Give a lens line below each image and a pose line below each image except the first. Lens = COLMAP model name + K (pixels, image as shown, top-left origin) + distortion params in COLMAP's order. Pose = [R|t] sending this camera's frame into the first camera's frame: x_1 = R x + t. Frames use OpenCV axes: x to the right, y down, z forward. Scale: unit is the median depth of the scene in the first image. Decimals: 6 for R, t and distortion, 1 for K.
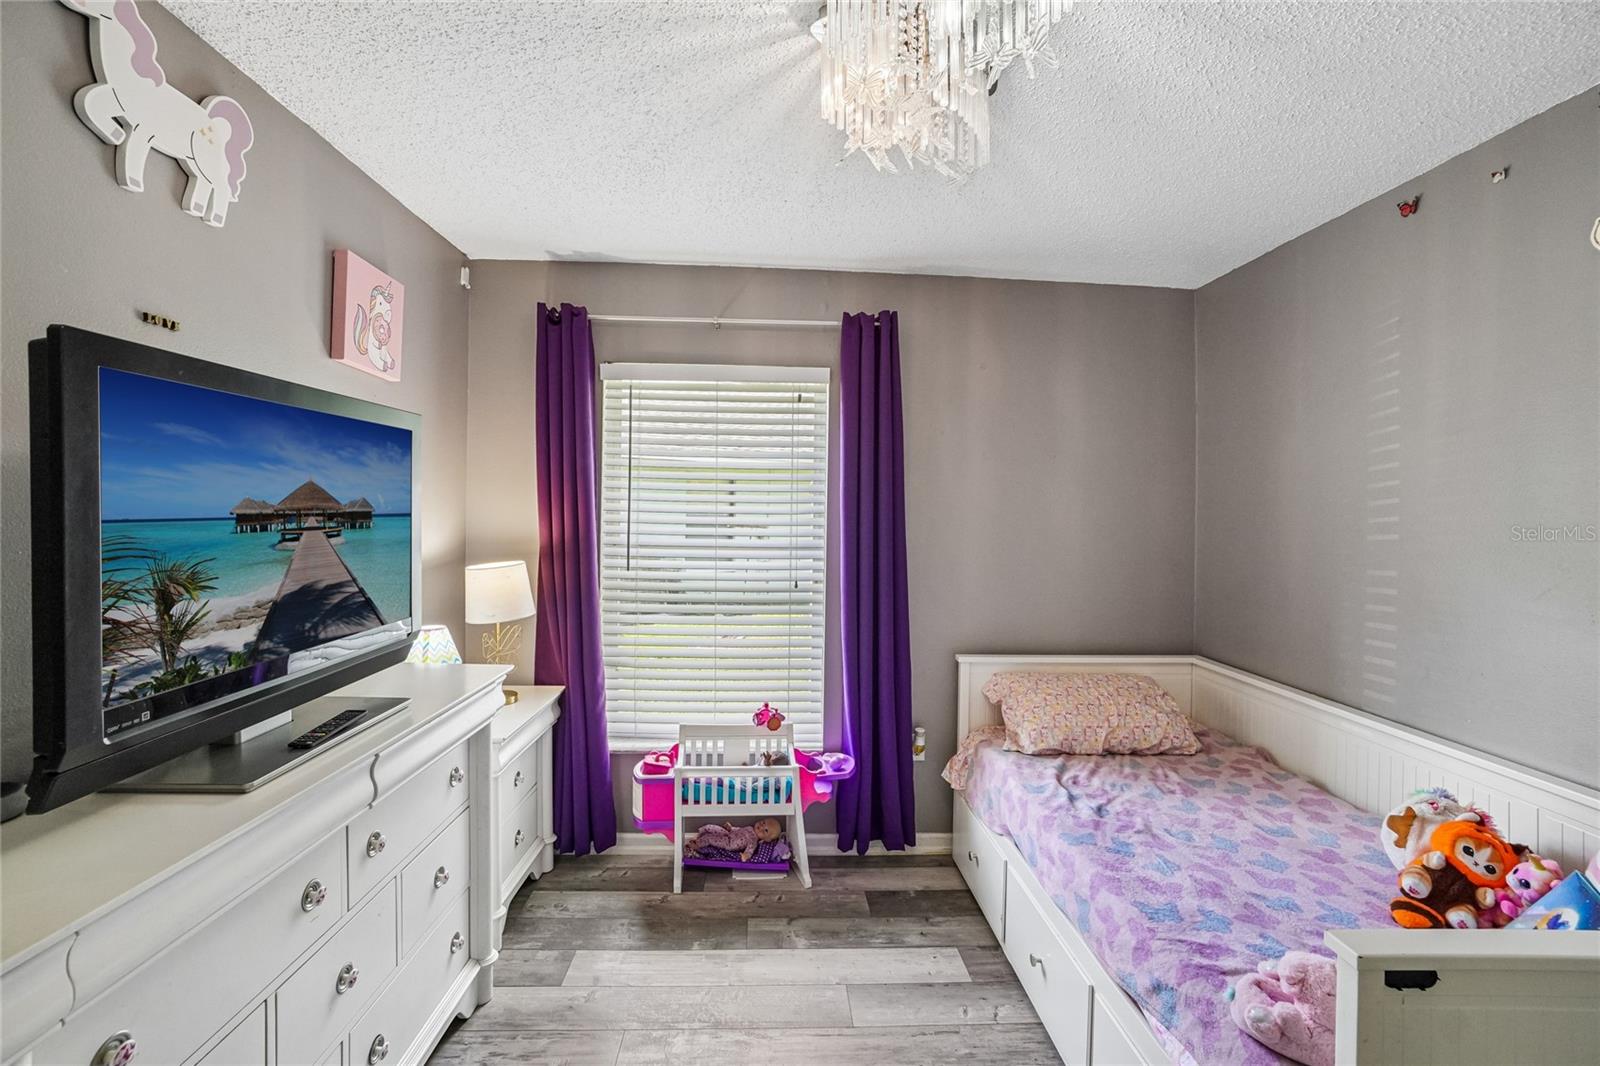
lens RADIAL K [[707.0, 0, 783.1], [0, 707.0, 531.7], [0, 0, 1]] dist [-0.057727, 0.018560]
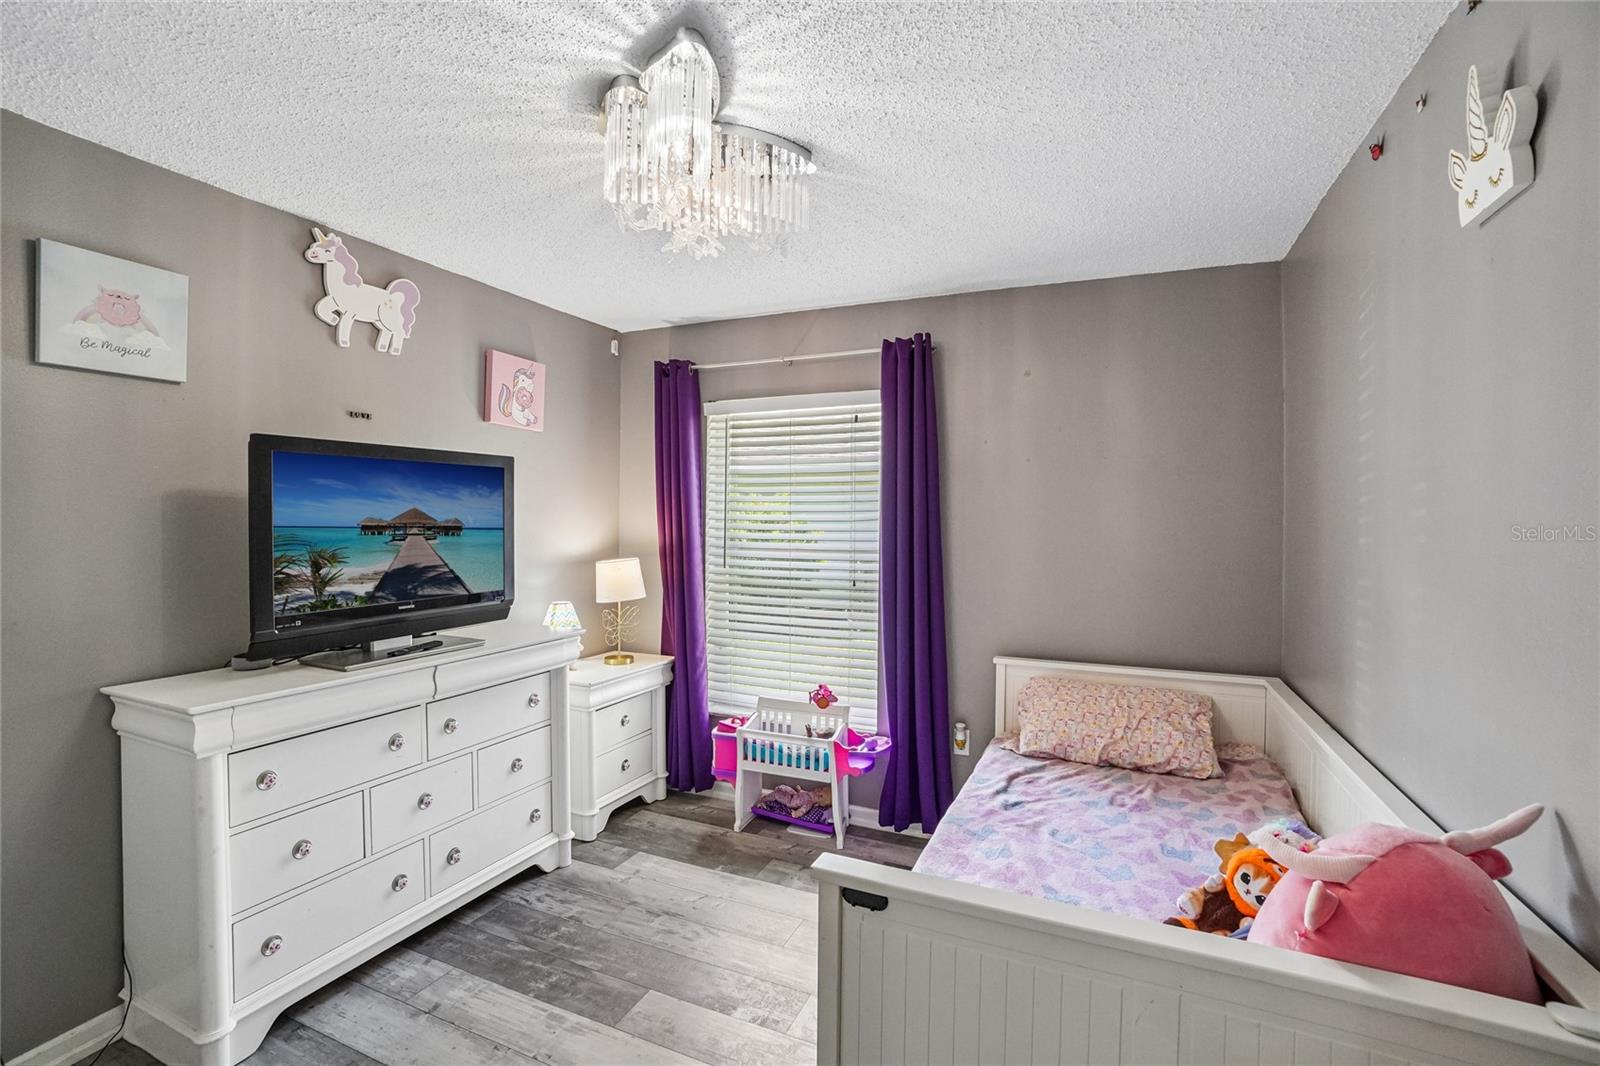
lens RADIAL K [[707.0, 0, 790.1], [0, 707.0, 534.0], [0, 0, 1]] dist [-0.057727, 0.018560]
pose [[0.894359, -0.001395, -0.447347, 0.469681], [-0.003213, 0.999949, -0.009542, 0.007416], [0.447337, 0.009971, 0.894310, -0.061505]]
